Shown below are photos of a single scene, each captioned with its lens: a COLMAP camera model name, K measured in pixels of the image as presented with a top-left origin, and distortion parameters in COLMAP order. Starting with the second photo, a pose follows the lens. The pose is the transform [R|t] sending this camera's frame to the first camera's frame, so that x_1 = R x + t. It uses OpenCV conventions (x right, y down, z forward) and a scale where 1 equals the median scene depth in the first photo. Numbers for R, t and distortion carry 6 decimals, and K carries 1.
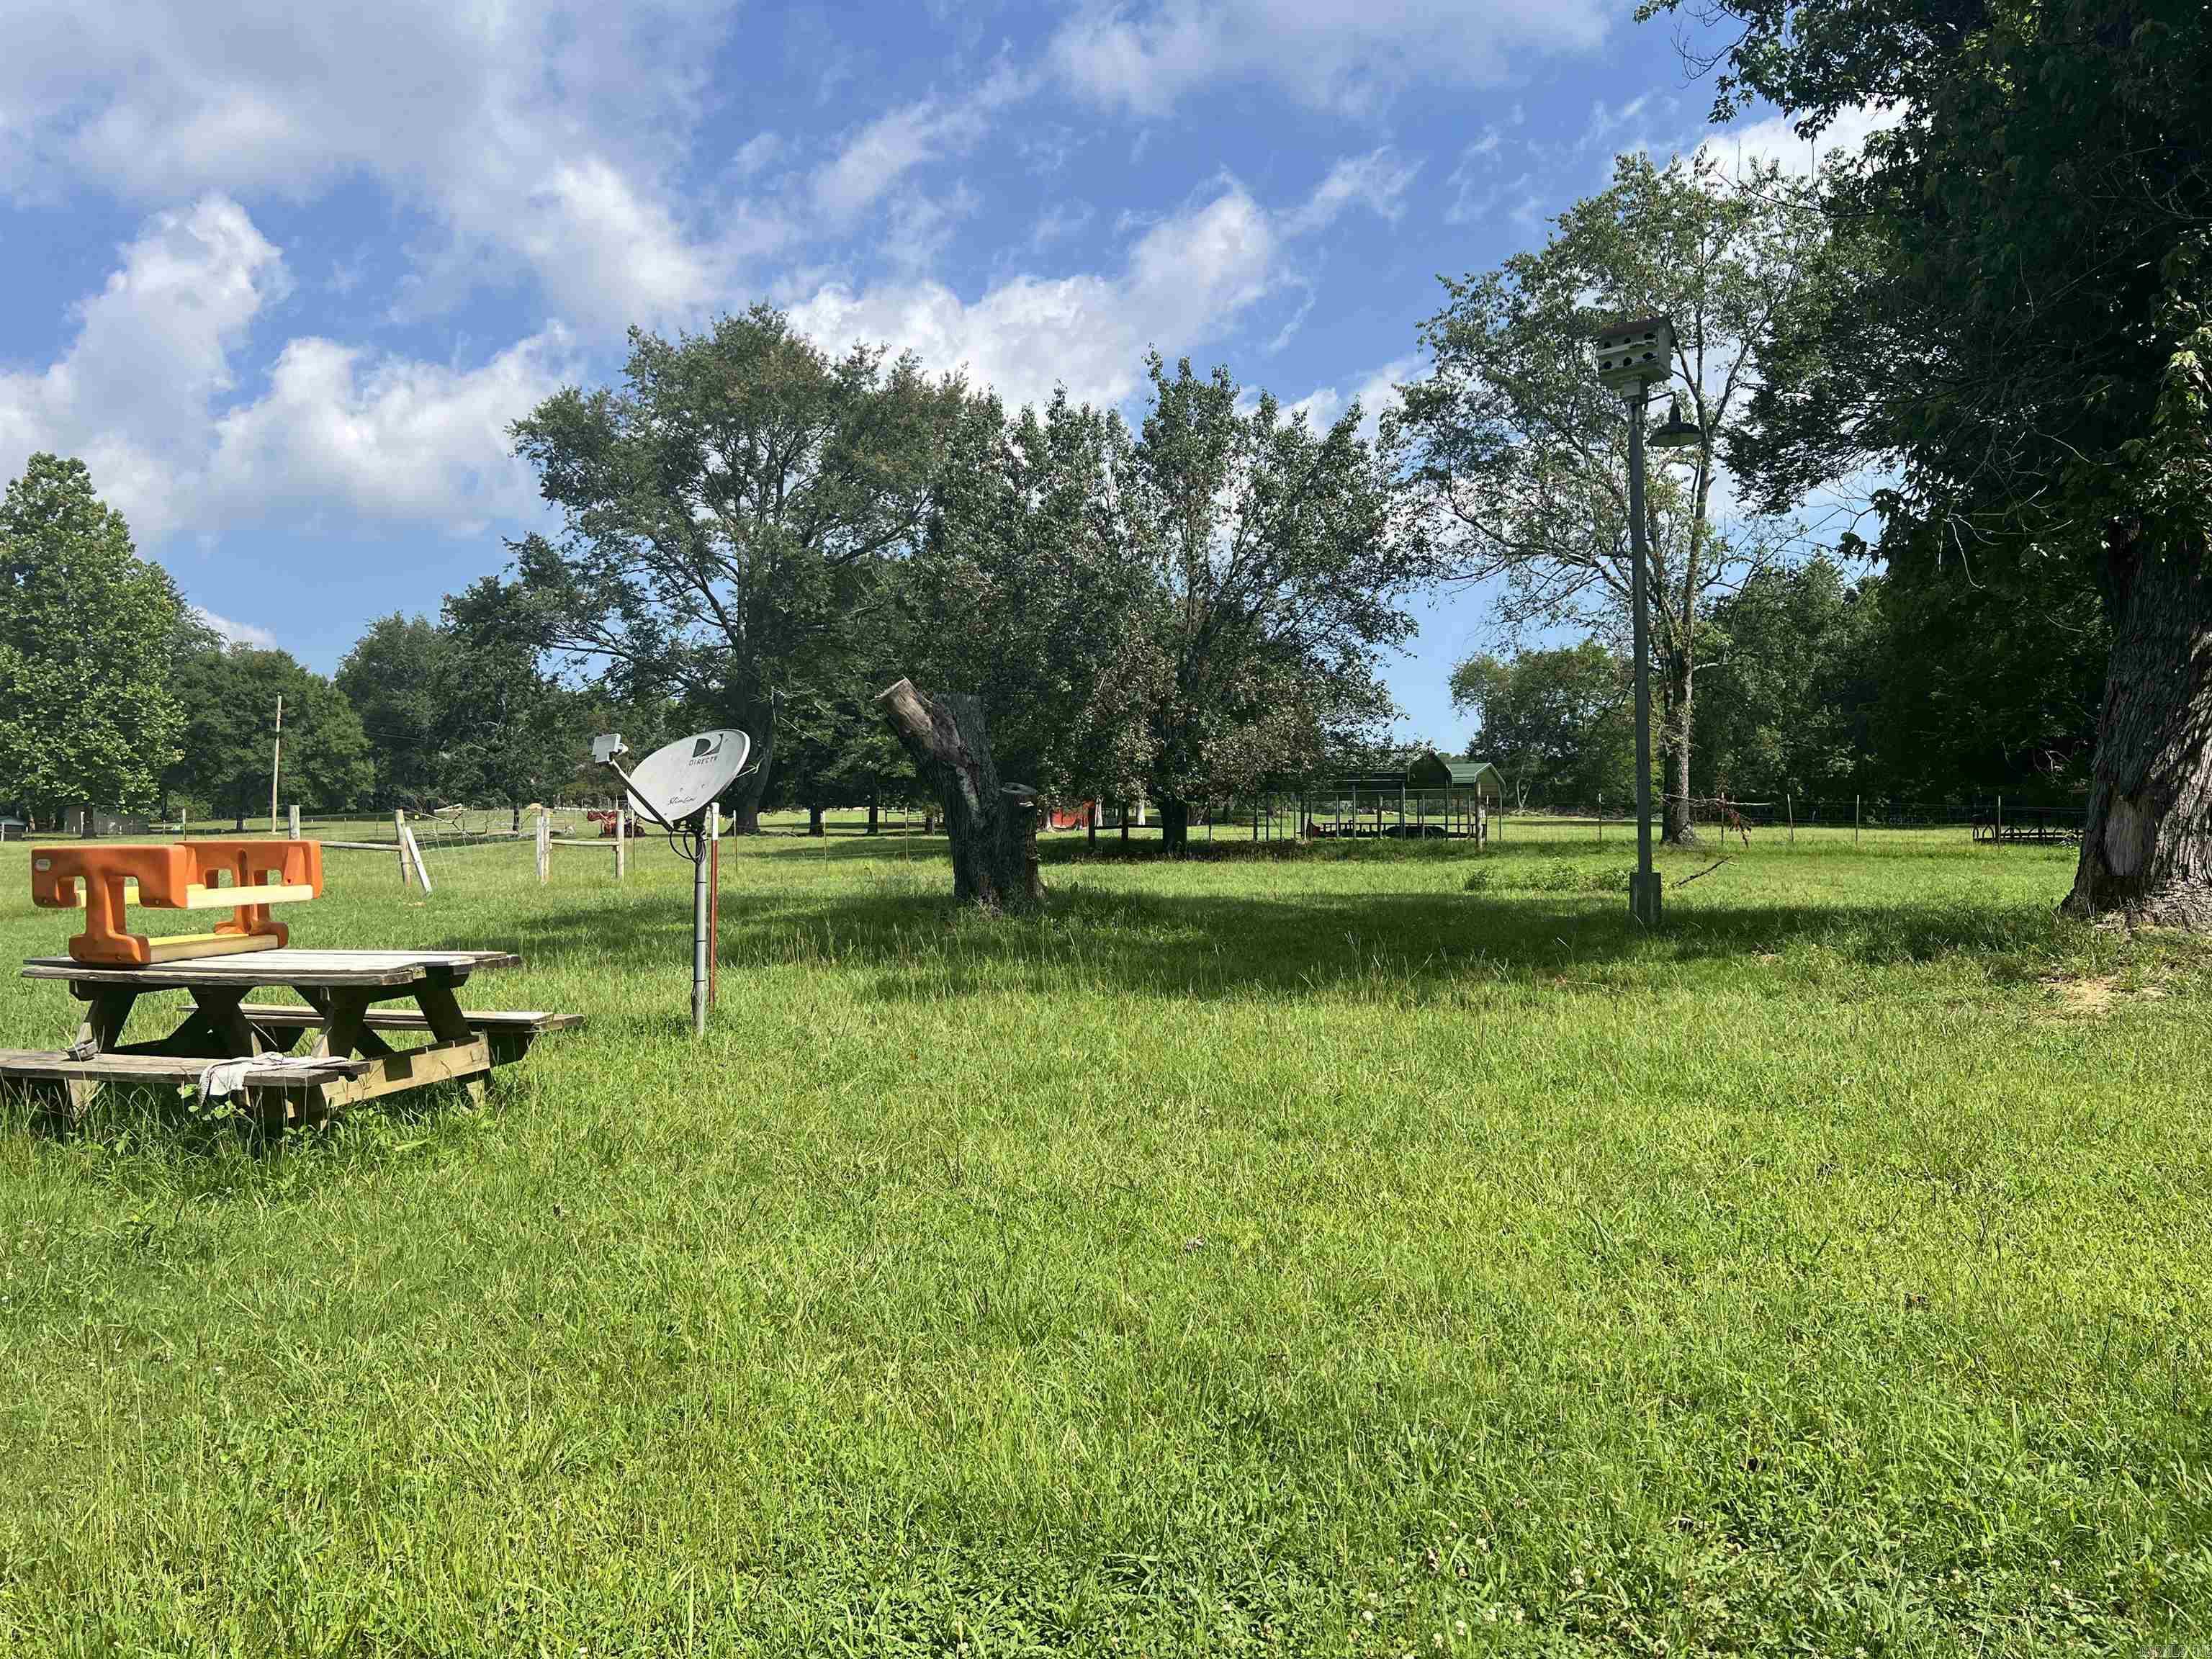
lens RADIAL K [[1672.5, 0, 1094.7], [0, 1672.5, 822.3], [0, 0, 1]] dist [0.060715, -0.072331]
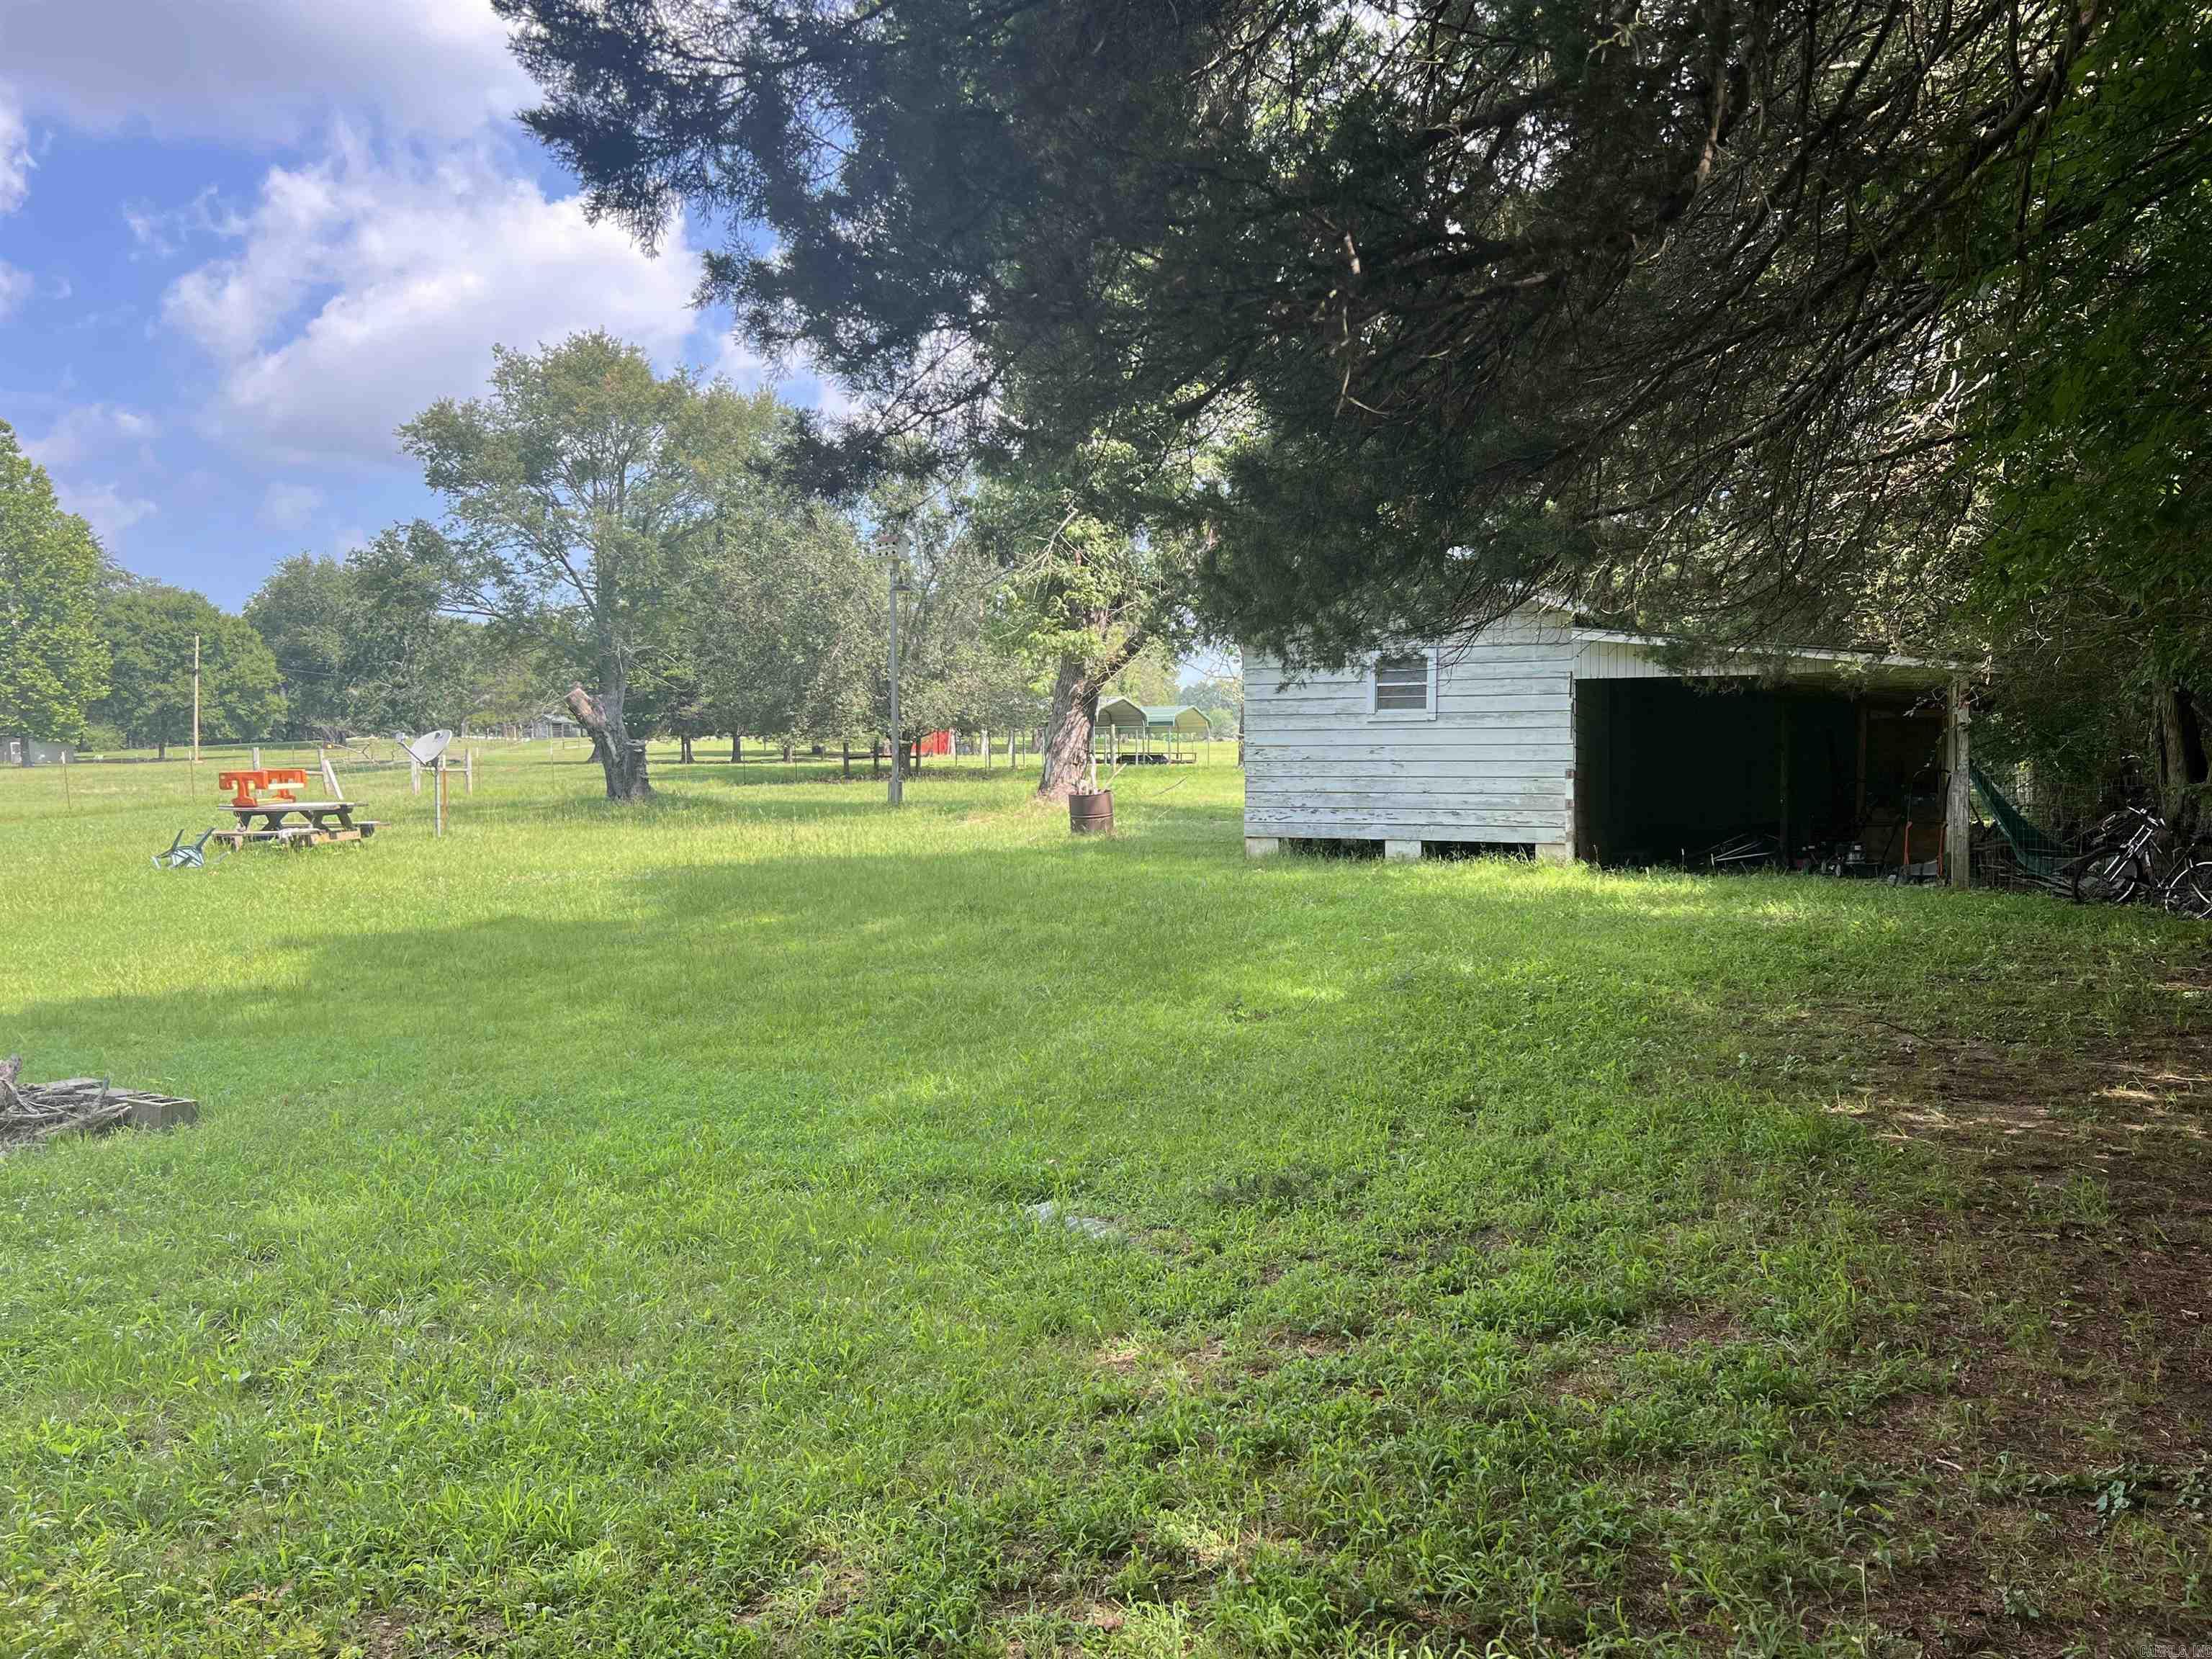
lens RADIAL K [[1672.5, 0, 1106.5], [0, 1672.5, 851.8], [0, 0, 1]] dist [0.060715, -0.072331]
pose [[0.998815, -0.008383, 0.047942, 0.103222], [0.005351, 0.997998, 0.063022, -0.003071], [-0.048375, -0.062691, 0.996860, -0.259547]]
